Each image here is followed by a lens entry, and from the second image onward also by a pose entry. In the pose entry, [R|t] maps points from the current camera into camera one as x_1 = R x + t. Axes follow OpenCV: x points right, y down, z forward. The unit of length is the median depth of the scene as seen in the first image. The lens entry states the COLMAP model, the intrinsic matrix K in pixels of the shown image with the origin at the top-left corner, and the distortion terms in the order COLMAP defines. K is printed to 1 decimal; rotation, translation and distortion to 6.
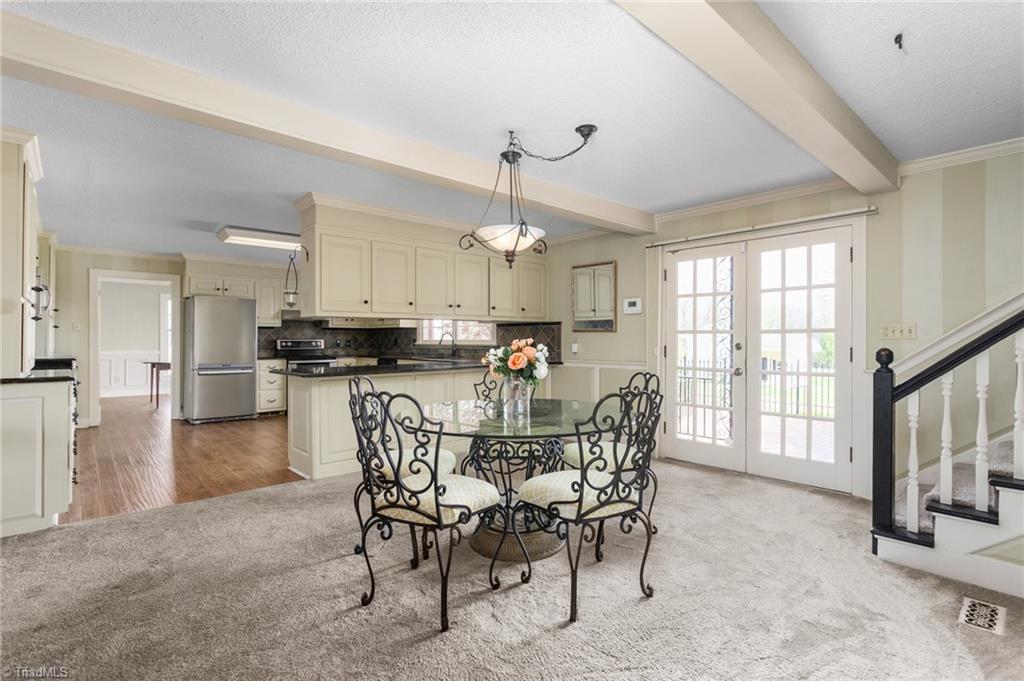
lens RADIAL K [[491.1, 0, 510.8], [0, 491.1, 339.7], [0, 0, 1]] dist [-0.002551, 0.001259]
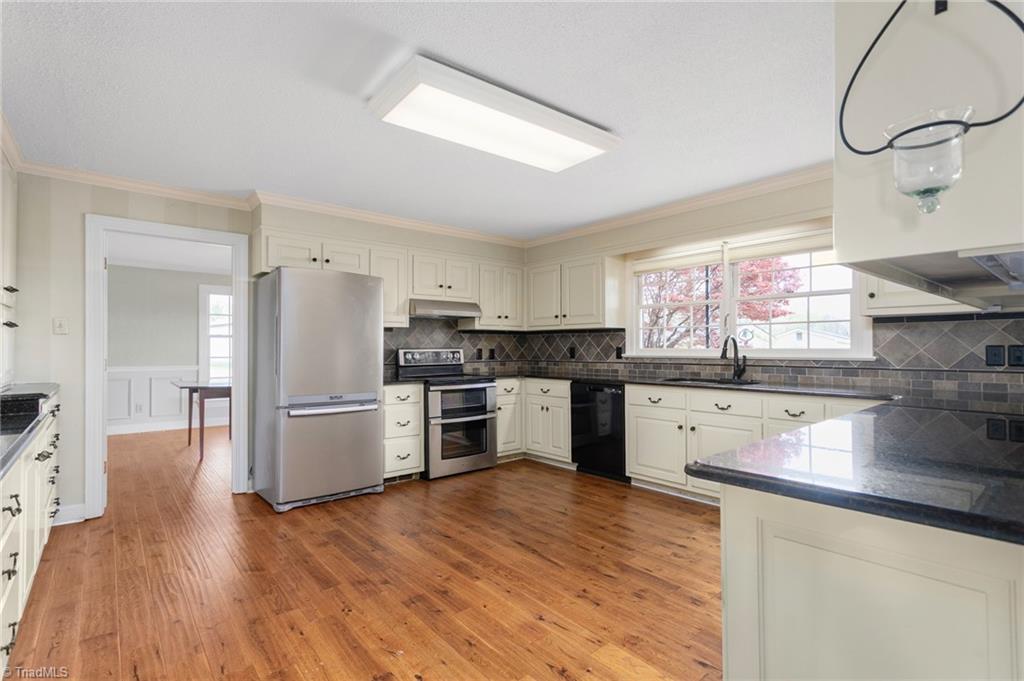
lens RADIAL K [[491.1, 0, 516.8], [0, 491.1, 341.1], [0, 0, 1]] dist [-0.002551, 0.001259]
pose [[0.999643, 0.000046, -0.026709, -0.329136], [-0.000415, 0.999904, -0.013817, -0.002020], [0.026705, 0.013823, 0.999548, 0.419073]]
